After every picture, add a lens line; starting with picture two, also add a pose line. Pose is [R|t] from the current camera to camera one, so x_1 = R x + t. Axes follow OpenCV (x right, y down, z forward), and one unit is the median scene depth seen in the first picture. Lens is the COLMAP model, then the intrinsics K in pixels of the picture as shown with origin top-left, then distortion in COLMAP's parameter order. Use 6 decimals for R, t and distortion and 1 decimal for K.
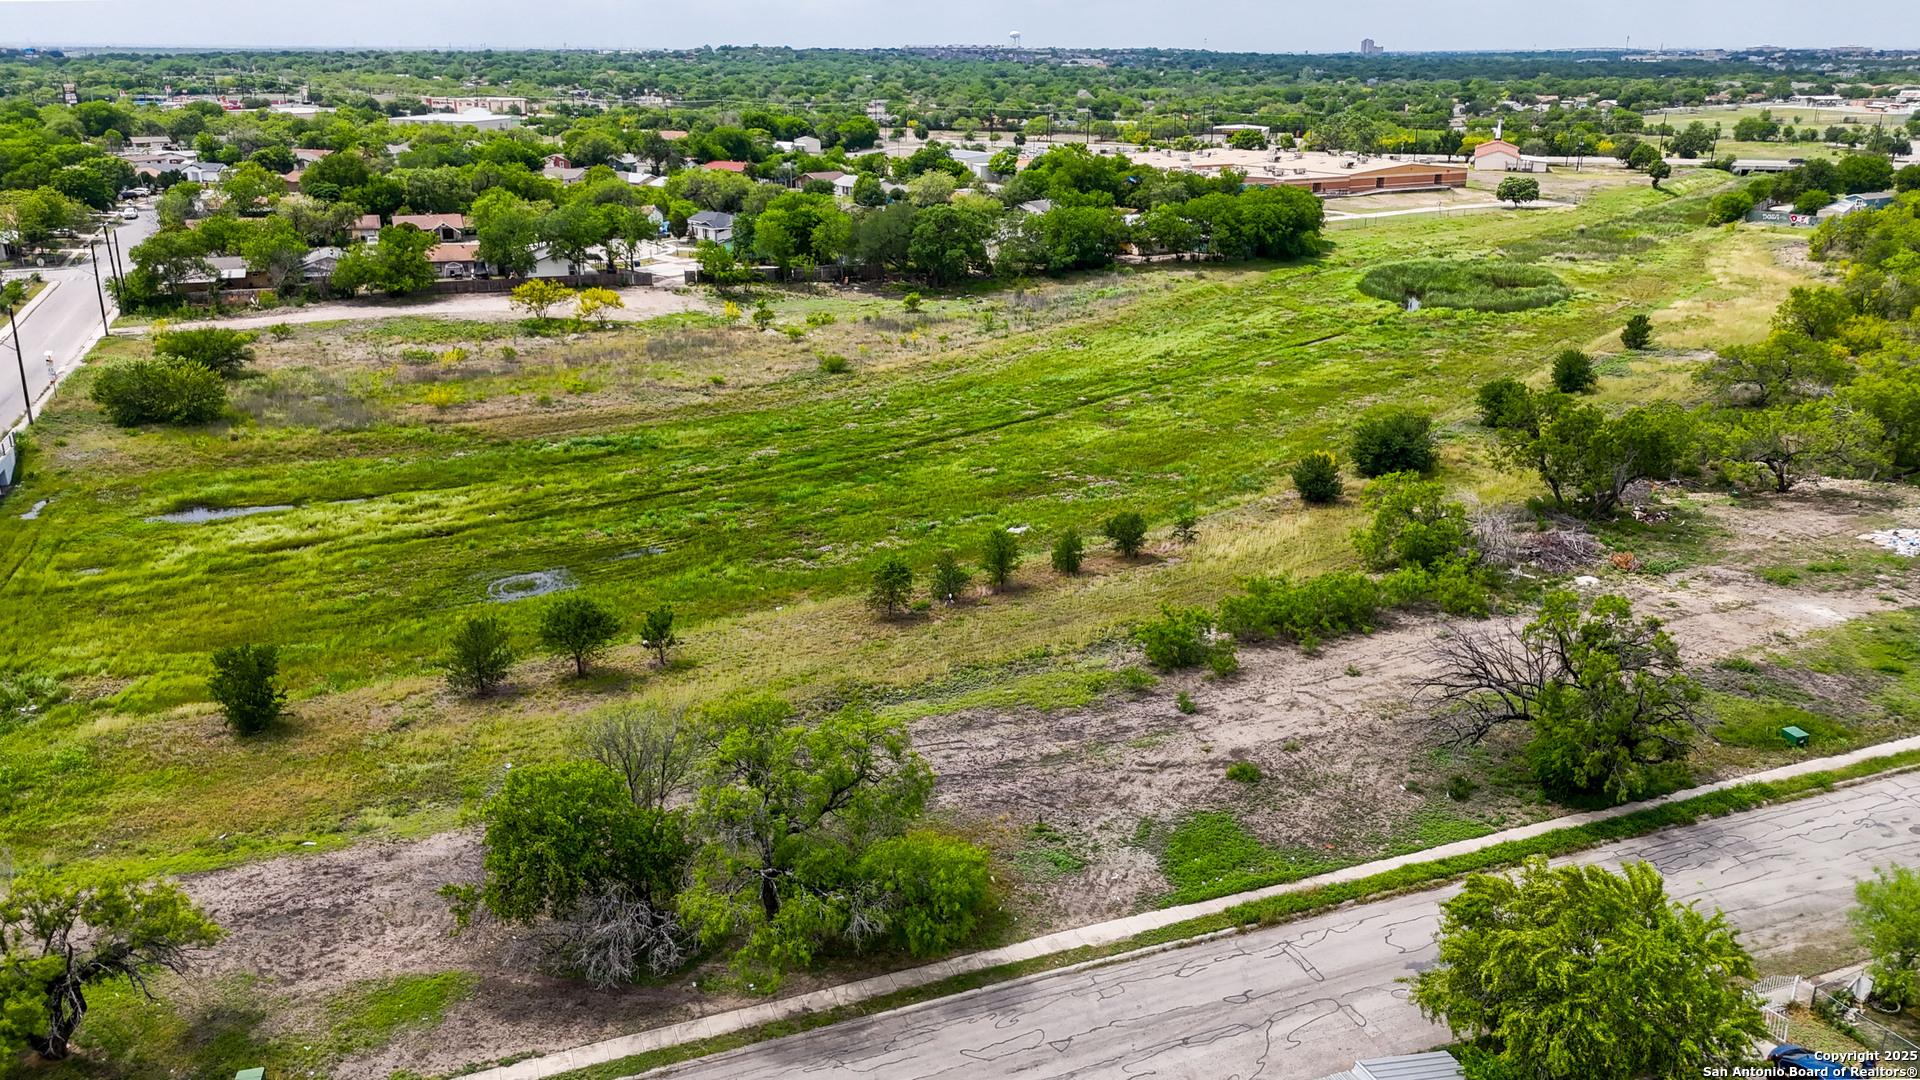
lens RADIAL K [[1440.2, 0, 965.0], [0, 1440.2, 546.0], [0, 0, 1]] dist [0.082956, -0.092995]
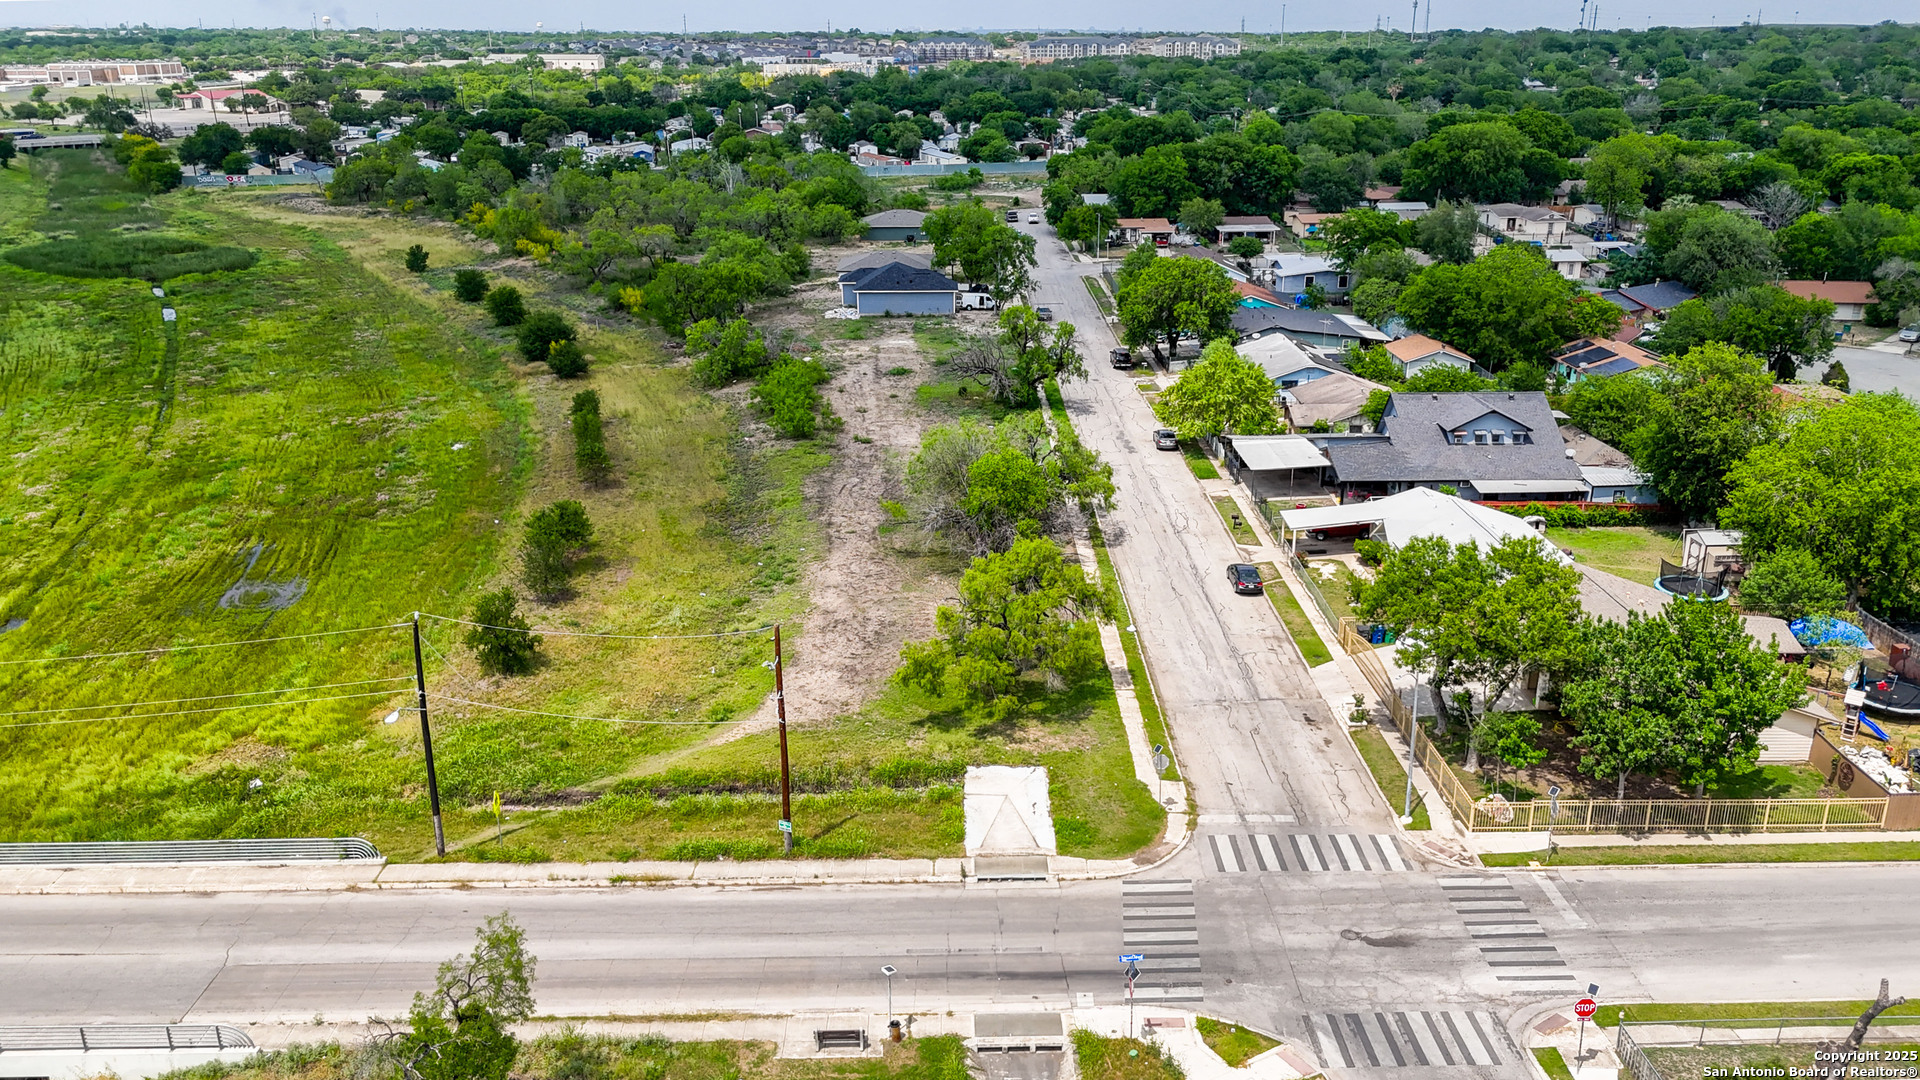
lens RADIAL K [[1489.3, 0, 967.7], [0, 1489.3, 541.2], [0, 0, 1]] dist [0.084162, -0.092317]
pose [[0.356479, -0.305255, 0.883030, -0.776327], [0.305098, 0.931342, 0.198788, -0.047986], [-0.883084, 0.198548, 0.425136, 0.119587]]
